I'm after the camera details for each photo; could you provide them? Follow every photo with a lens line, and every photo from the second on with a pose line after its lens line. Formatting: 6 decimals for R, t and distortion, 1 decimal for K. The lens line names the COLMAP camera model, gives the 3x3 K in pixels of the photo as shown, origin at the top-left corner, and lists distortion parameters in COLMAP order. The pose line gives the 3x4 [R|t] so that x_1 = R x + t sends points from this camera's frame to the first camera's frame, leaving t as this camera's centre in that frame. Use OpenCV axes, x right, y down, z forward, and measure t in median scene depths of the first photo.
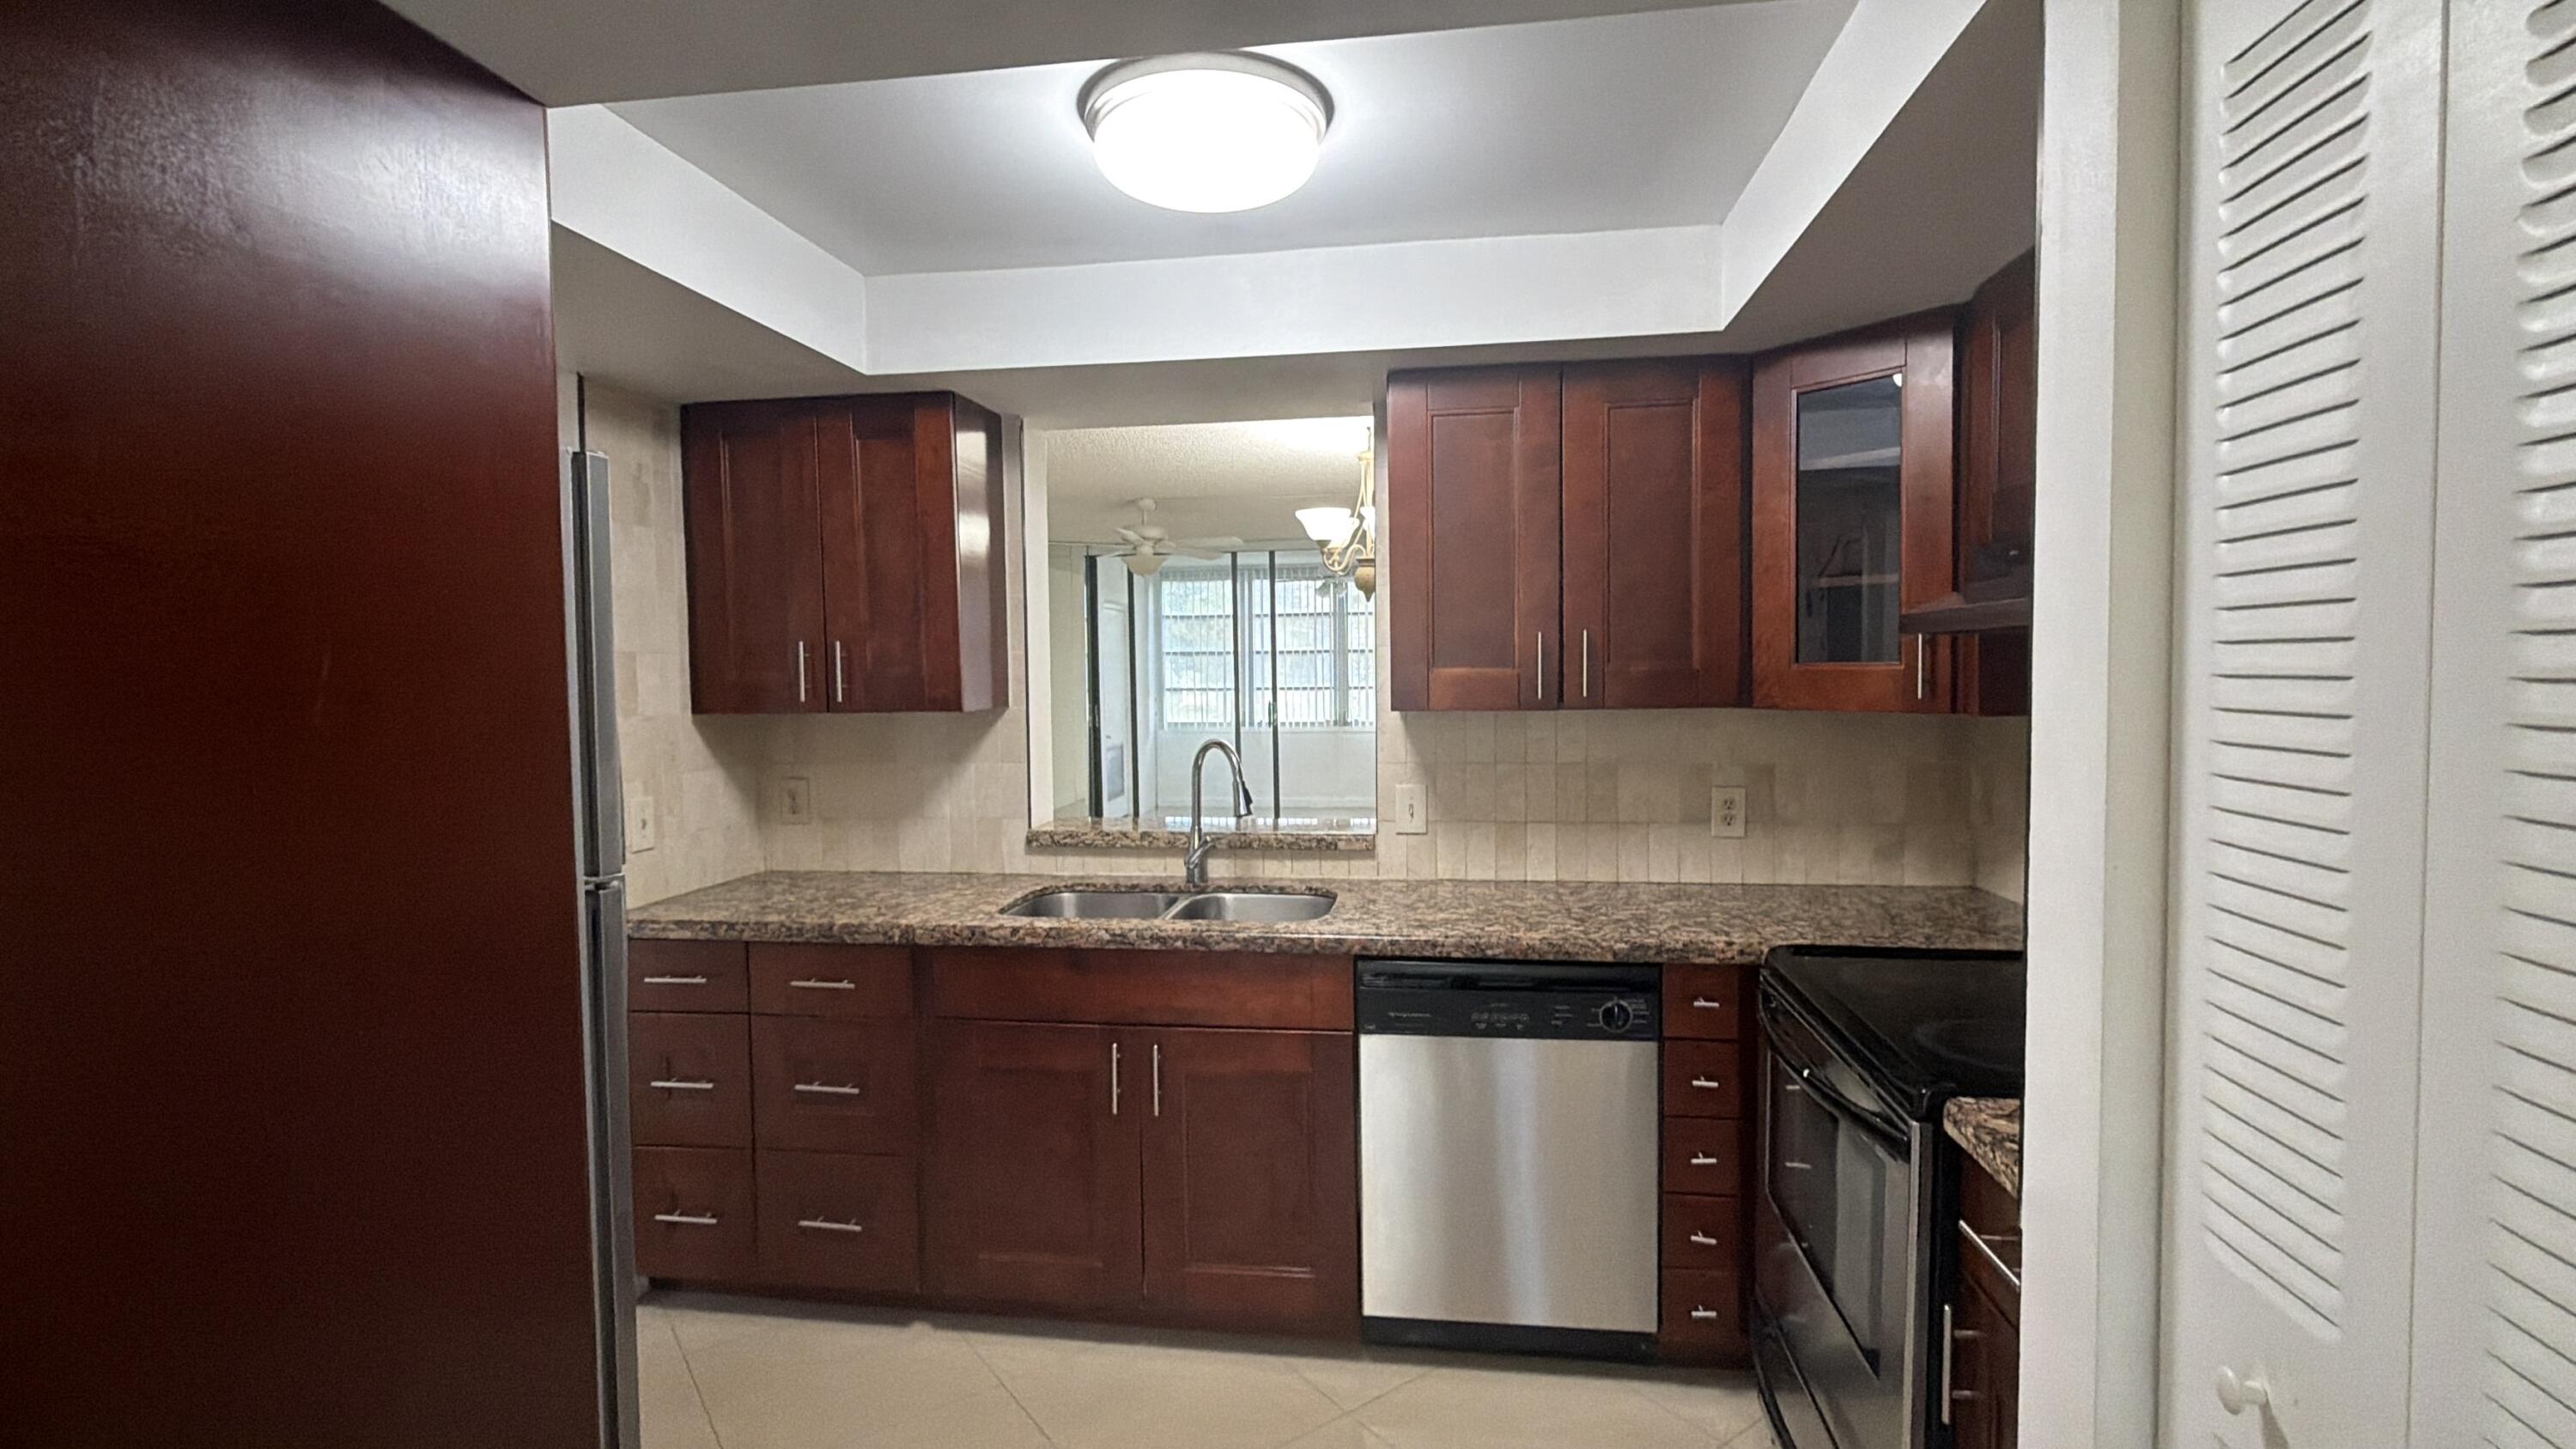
lens RADIAL K [[1193.3, 0, 1289.9], [0, 1193.3, 727.5], [0, 0, 1]] dist [0.000617, -0.000140]
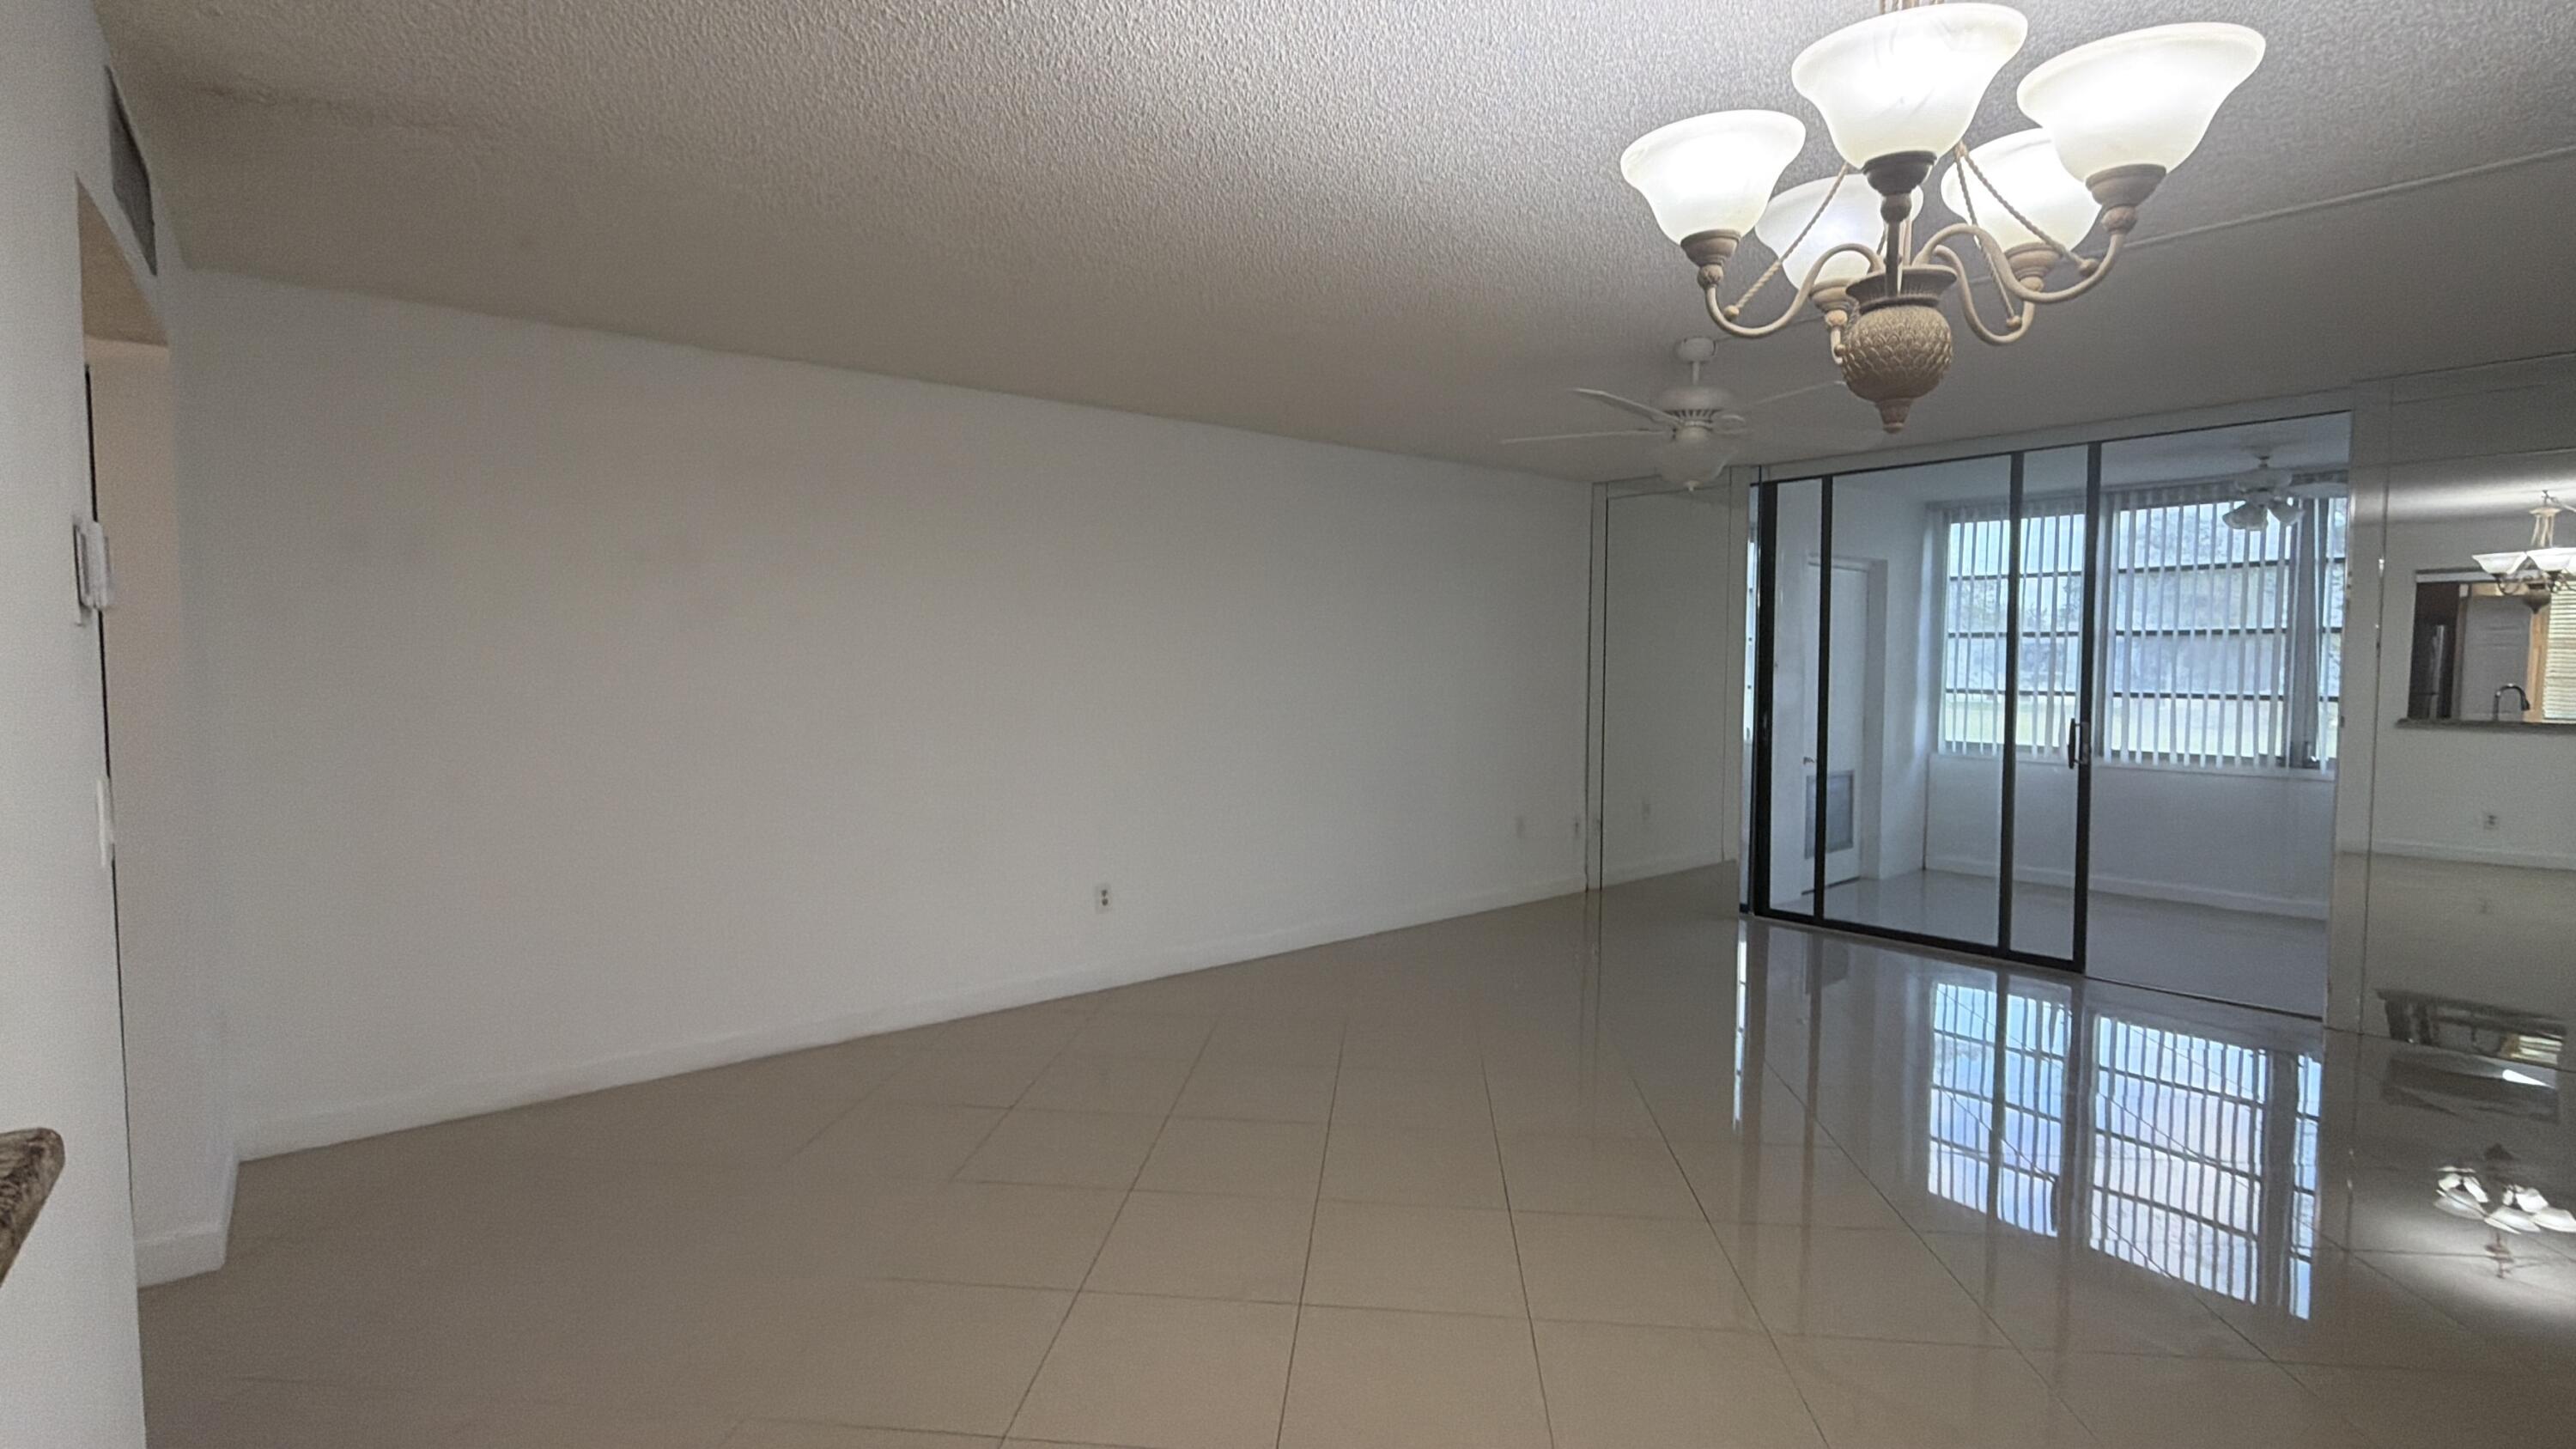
lens RADIAL K [[1193.3, 0, 1281.7], [0, 1193.3, 717.5], [0, 0, 1]] dist [0.000617, -0.000140]
pose [[0.729231, 0.049799, -0.682453, 0.076106], [-0.050979, 0.998530, 0.018391, -0.011060], [0.682366, 0.021380, 0.730698, 0.288169]]
